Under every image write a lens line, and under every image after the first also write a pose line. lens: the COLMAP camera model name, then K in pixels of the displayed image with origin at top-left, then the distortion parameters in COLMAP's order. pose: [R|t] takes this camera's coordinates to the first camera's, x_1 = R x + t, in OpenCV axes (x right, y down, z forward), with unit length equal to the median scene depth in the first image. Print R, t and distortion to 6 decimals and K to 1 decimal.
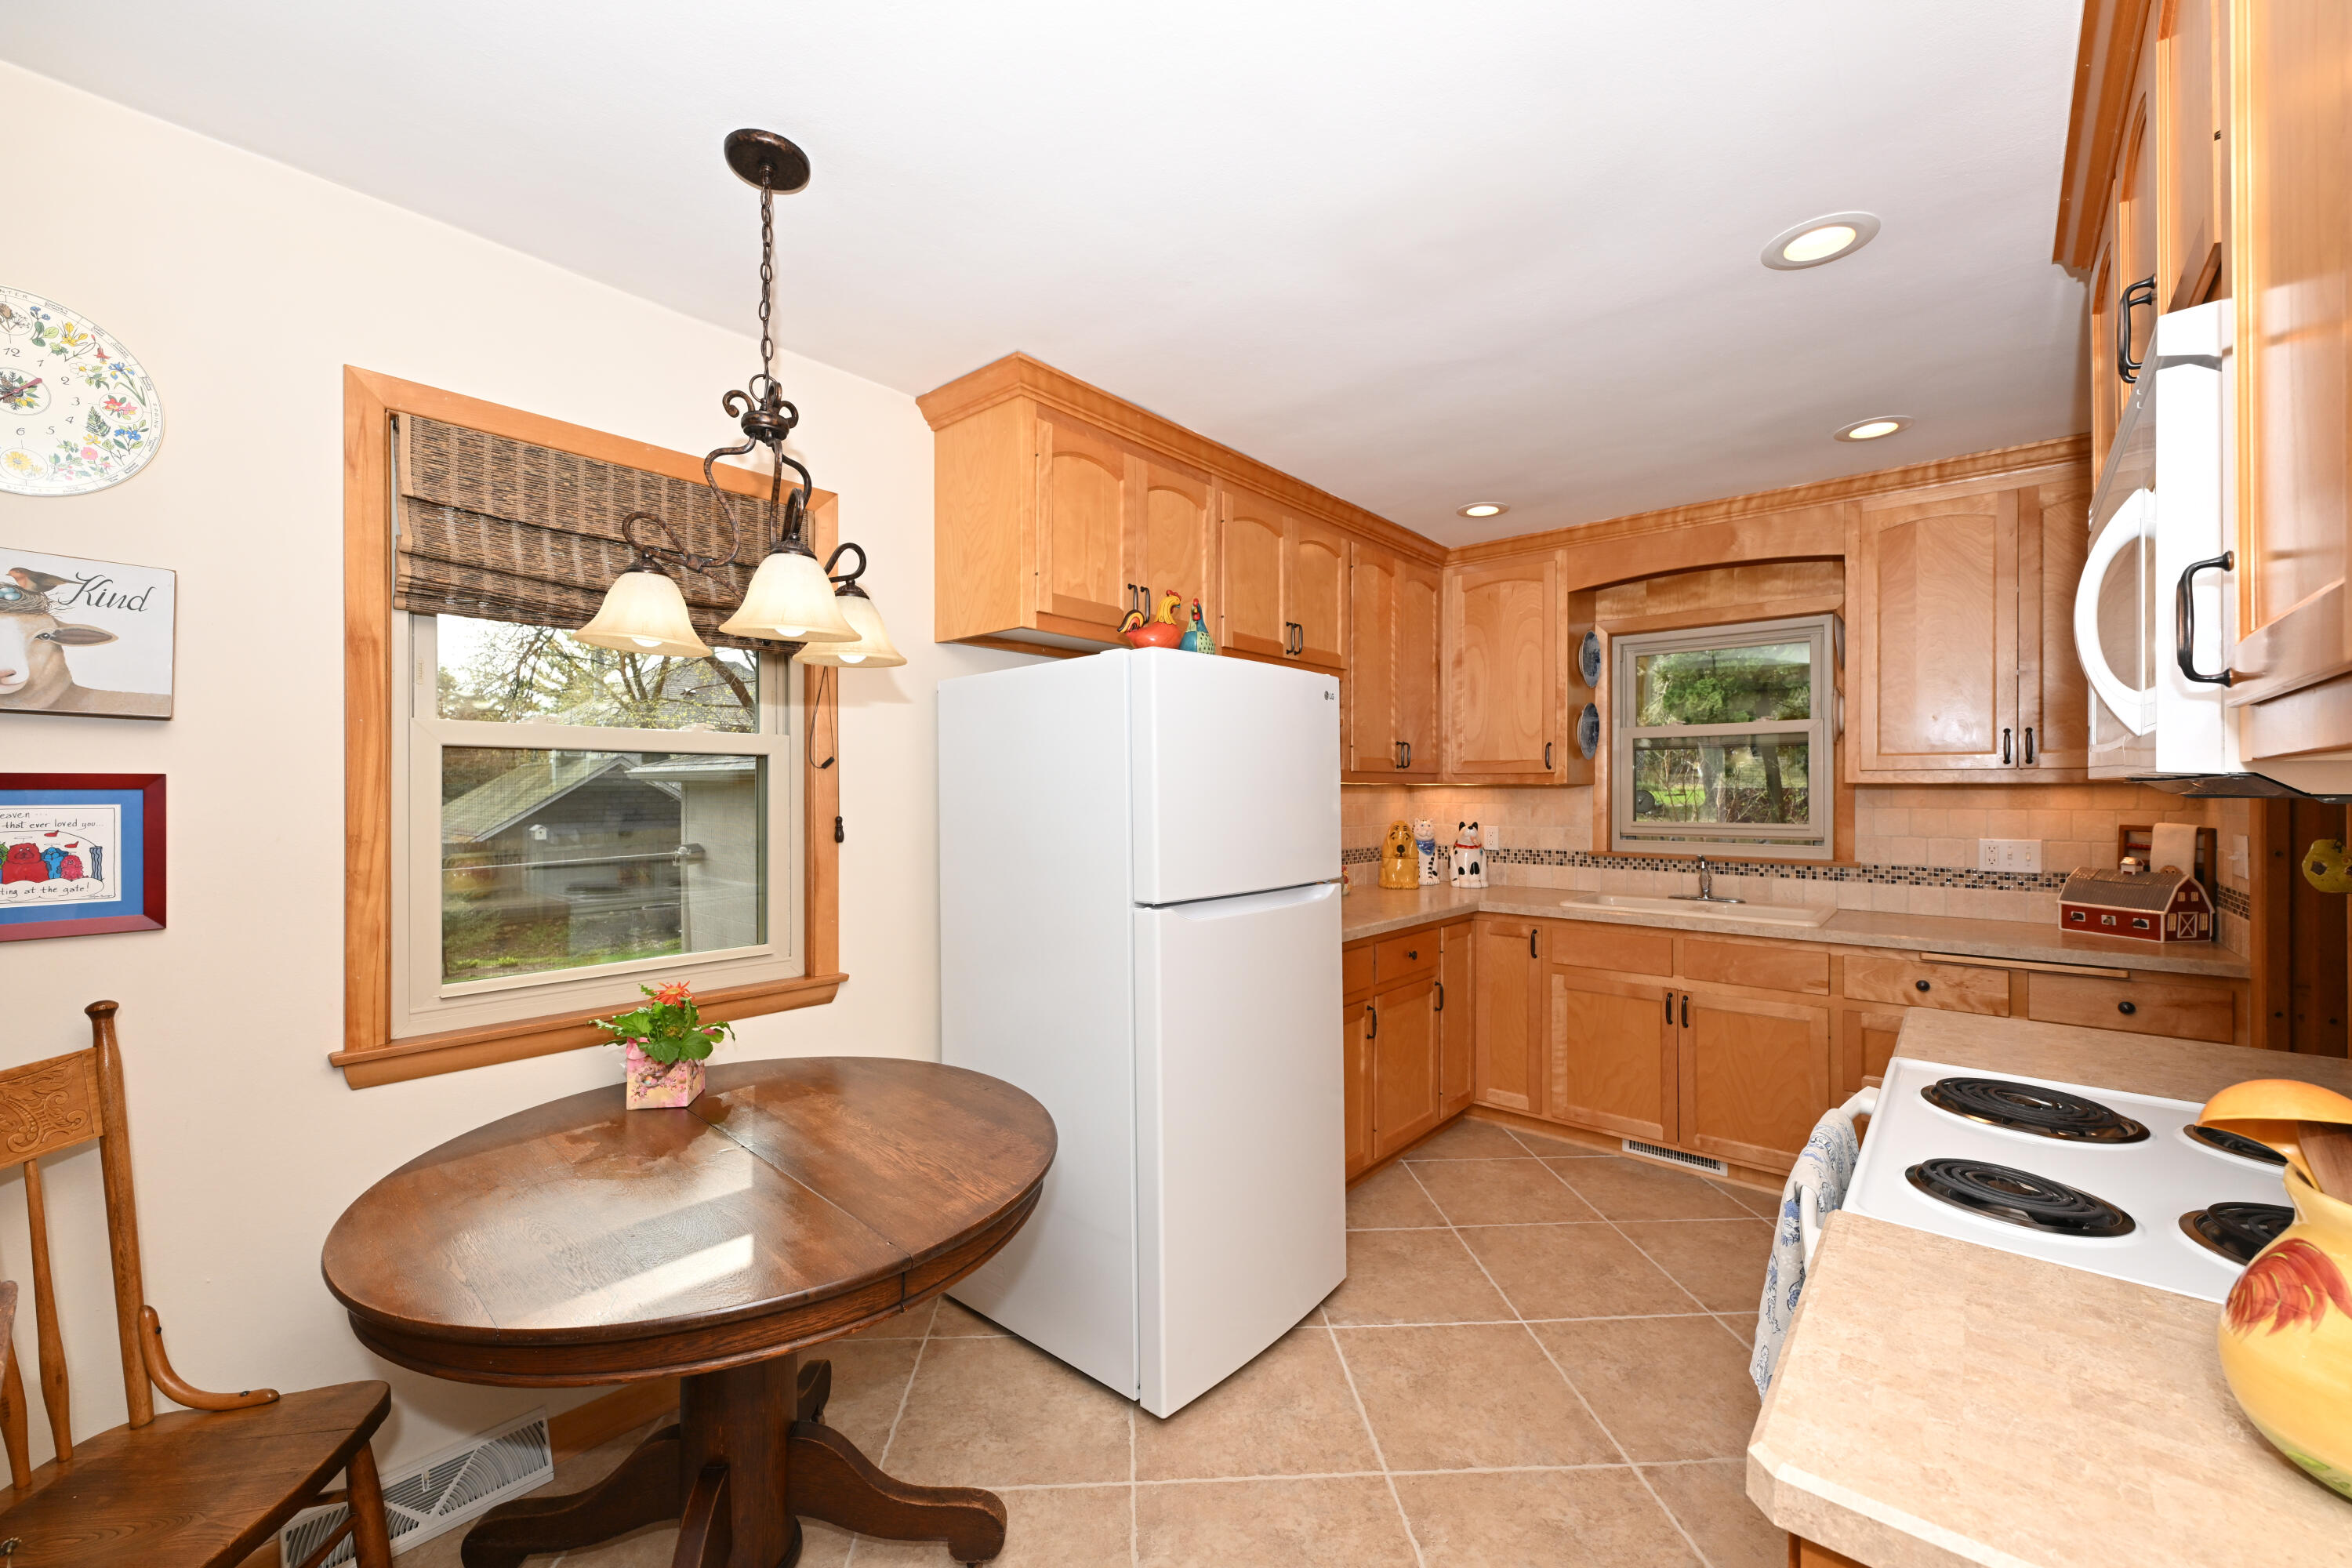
lens RADIAL K [[941.2, 0, 1169.7], [0, 941.2, 789.1], [0, 0, 1]] dist [0.001267, -0.000722]
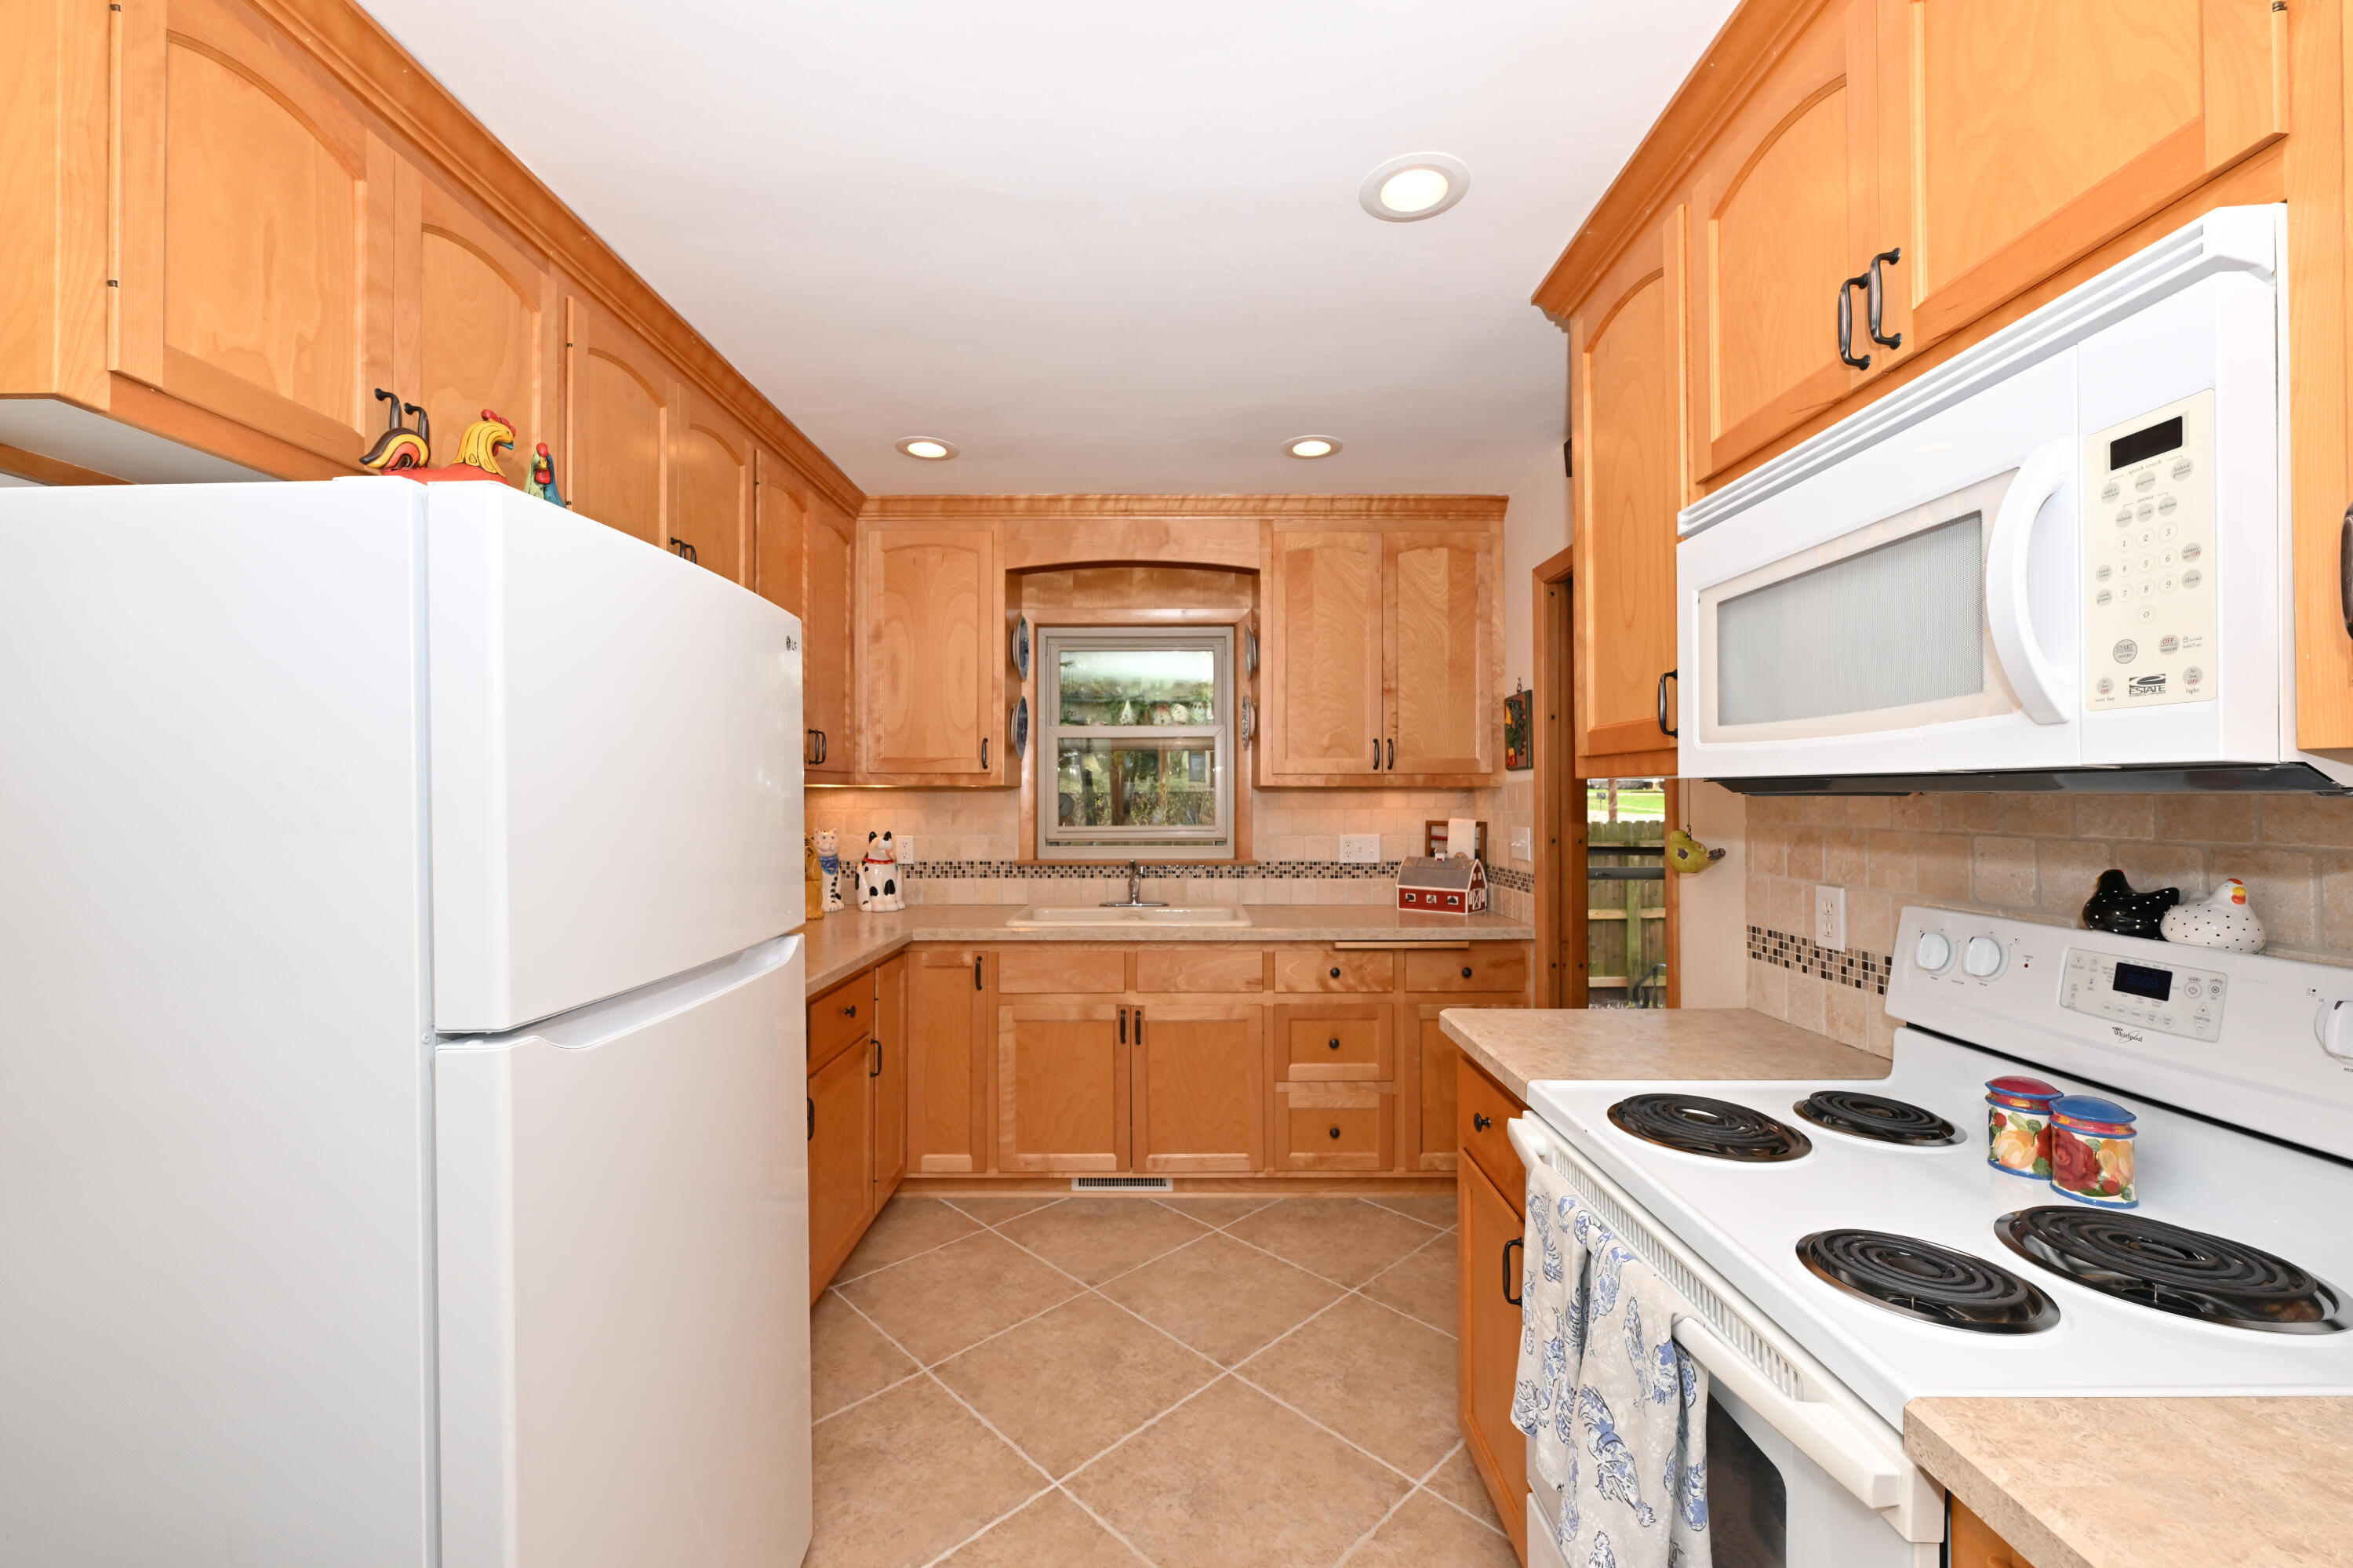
lens RADIAL K [[941.7, 0, 1187.9], [0, 941.7, 786.1], [0, 0, 1]] dist [0.001267, -0.000722]
pose [[0.746210, 0.005288, 0.665689, -0.043414], [0.000711, 0.999962, -0.008740, 0.002838], [-0.665710, 0.006995, 0.746178, 0.258914]]
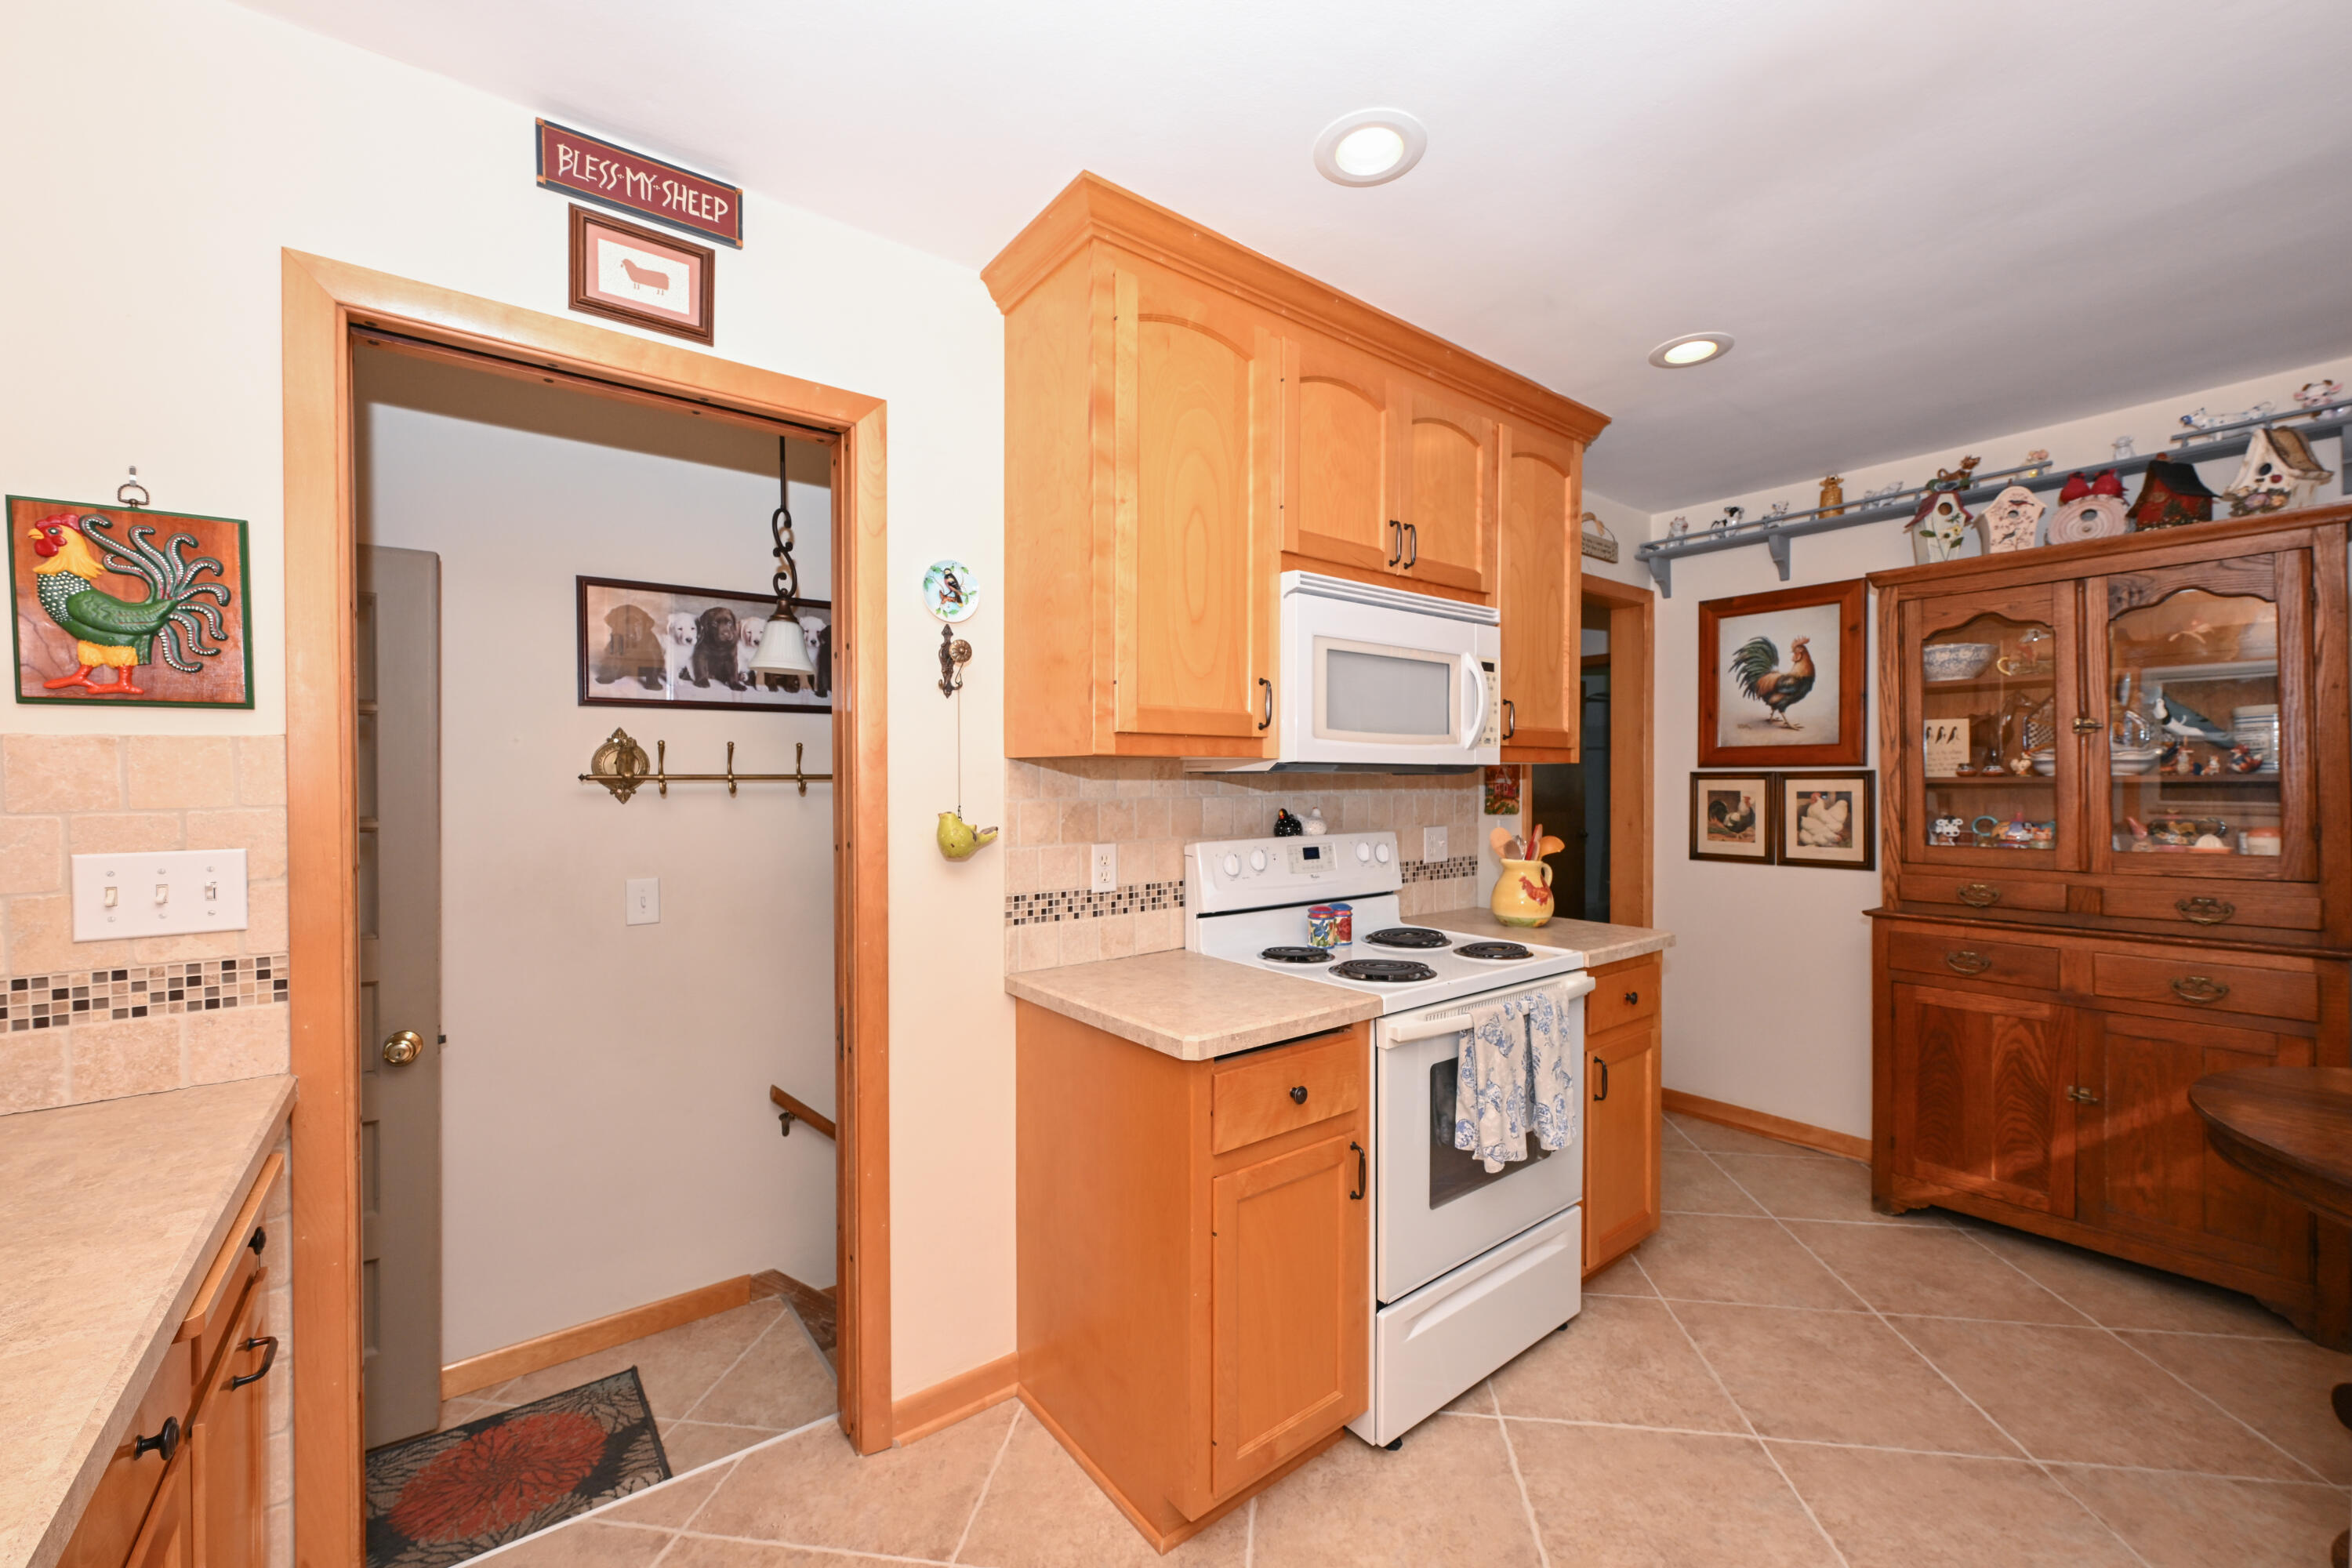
lens RADIAL K [[941.2, 0, 1171.7], [0, 941.2, 775.2], [0, 0, 1]] dist [0.001267, -0.000722]
pose [[-0.980251, -0.000068, 0.197758, 0.866426], [-0.000428, 0.999998, -0.001778, 0.008190], [-0.197757, -0.001827, -0.980249, 1.976225]]
